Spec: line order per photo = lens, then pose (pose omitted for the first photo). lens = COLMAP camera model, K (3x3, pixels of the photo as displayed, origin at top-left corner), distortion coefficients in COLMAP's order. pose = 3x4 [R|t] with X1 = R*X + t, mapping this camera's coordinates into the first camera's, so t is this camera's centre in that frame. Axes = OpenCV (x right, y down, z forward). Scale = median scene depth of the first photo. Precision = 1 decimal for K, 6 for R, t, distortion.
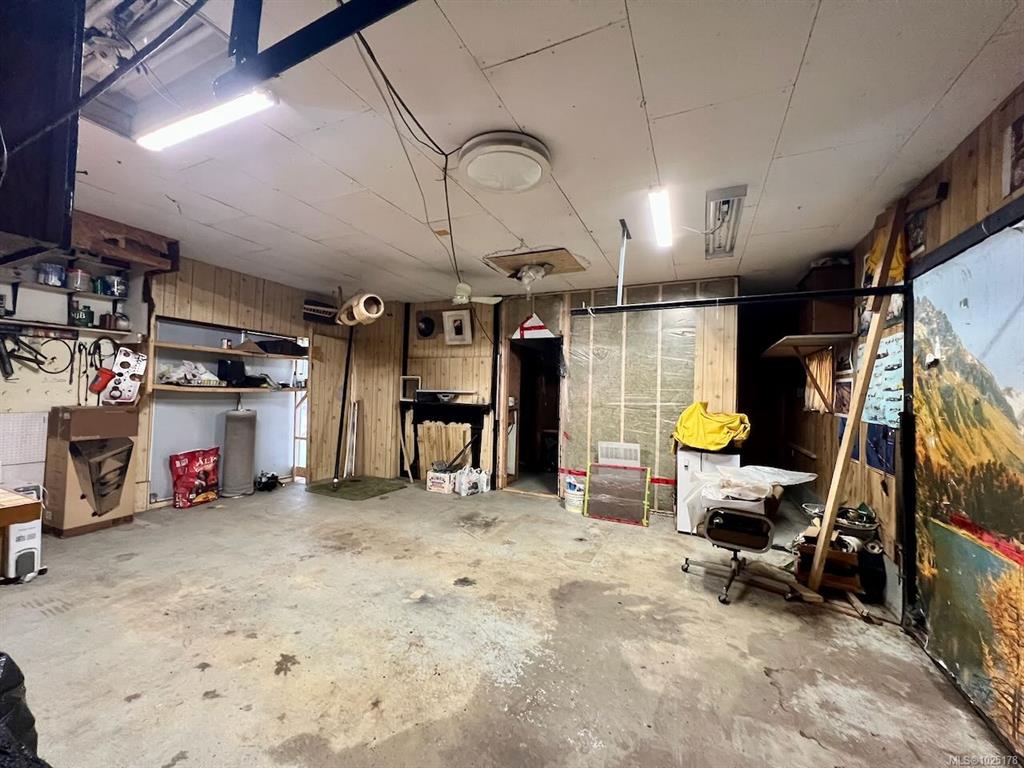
lens RADIAL K [[405.5, 0, 507.6], [0, 405.5, 382.3], [0, 0, 1]] dist [0.001286, 0.000218]
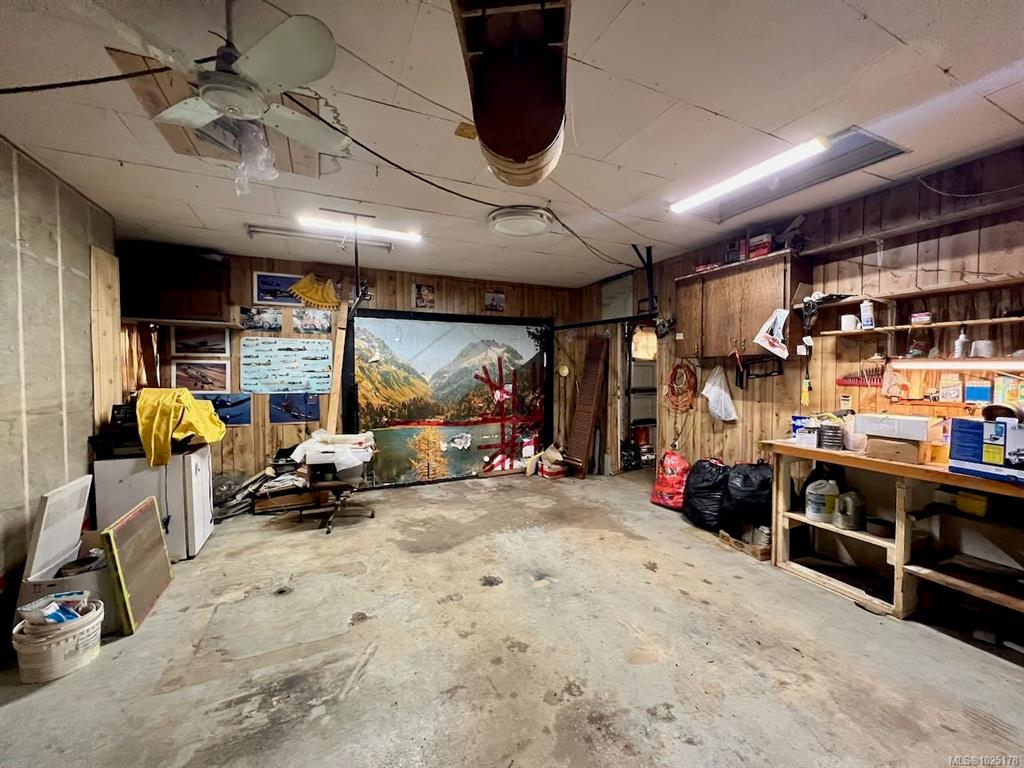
lens RADIAL K [[405.5, 0, 507.6], [0, 405.5, 382.3], [0, 0, 1]] dist [0.001286, 0.000218]
pose [[-0.762919, -0.046220, 0.644839, -0.794047], [-0.036340, 0.998930, 0.028607, -0.014664], [-0.645471, -0.001609, -0.763783, 1.836896]]
